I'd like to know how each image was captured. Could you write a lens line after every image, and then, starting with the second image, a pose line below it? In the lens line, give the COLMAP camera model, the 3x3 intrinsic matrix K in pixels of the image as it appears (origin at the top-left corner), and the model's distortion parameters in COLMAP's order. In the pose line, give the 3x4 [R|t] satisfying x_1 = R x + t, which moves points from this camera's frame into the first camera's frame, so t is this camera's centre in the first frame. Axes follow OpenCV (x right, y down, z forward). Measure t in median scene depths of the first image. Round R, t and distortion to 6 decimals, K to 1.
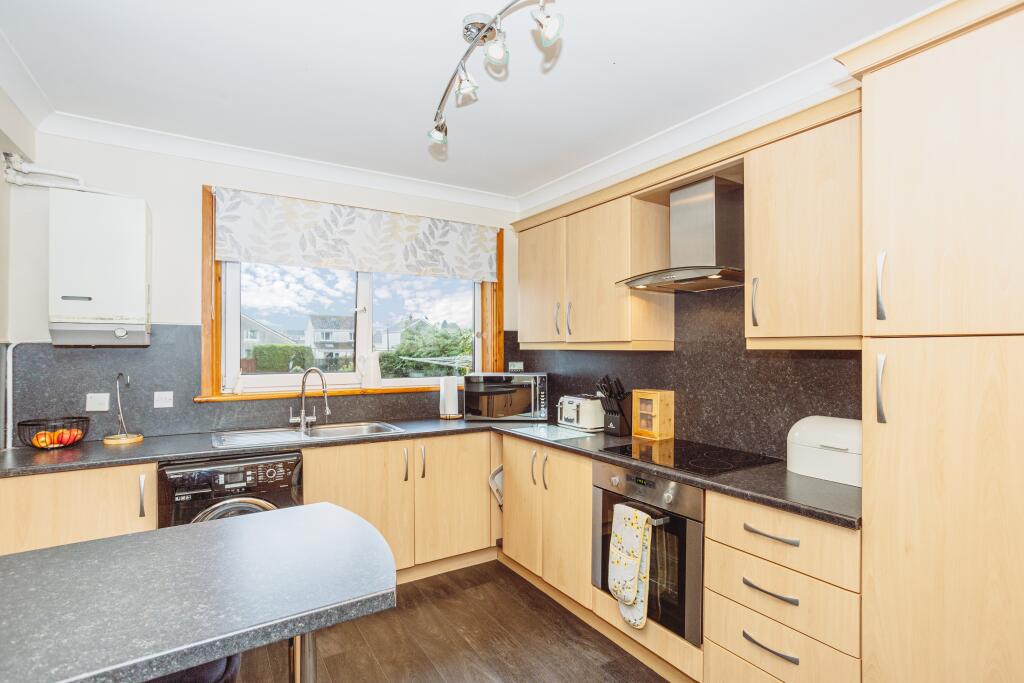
lens RADIAL K [[496.8, 0, 507.1], [0, 496.8, 339.4], [0, 0, 1]] dist [-0.055436, 0.029263]
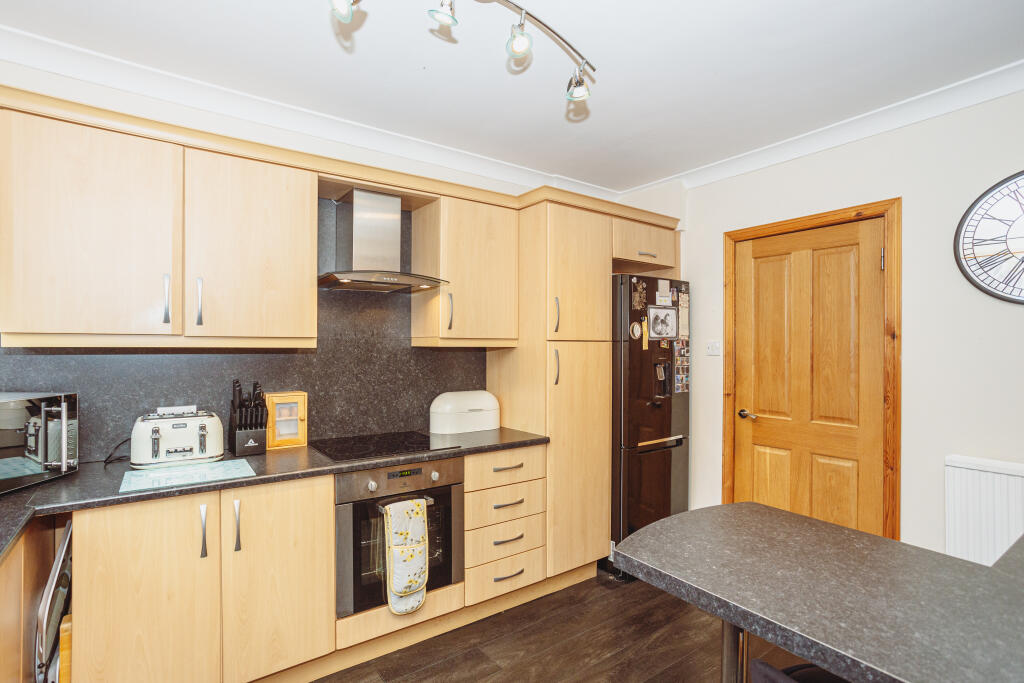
lens RADIAL K [[496.8, 0, 507.1], [0, 496.8, 339.4], [0, 0, 1]] dist [-0.055436, 0.029263]
pose [[-0.059985, 0.007279, 0.998173, -0.600813], [-0.022861, 0.999701, -0.008664, 0.005812], [-0.997937, -0.023339, -0.059801, 0.648591]]
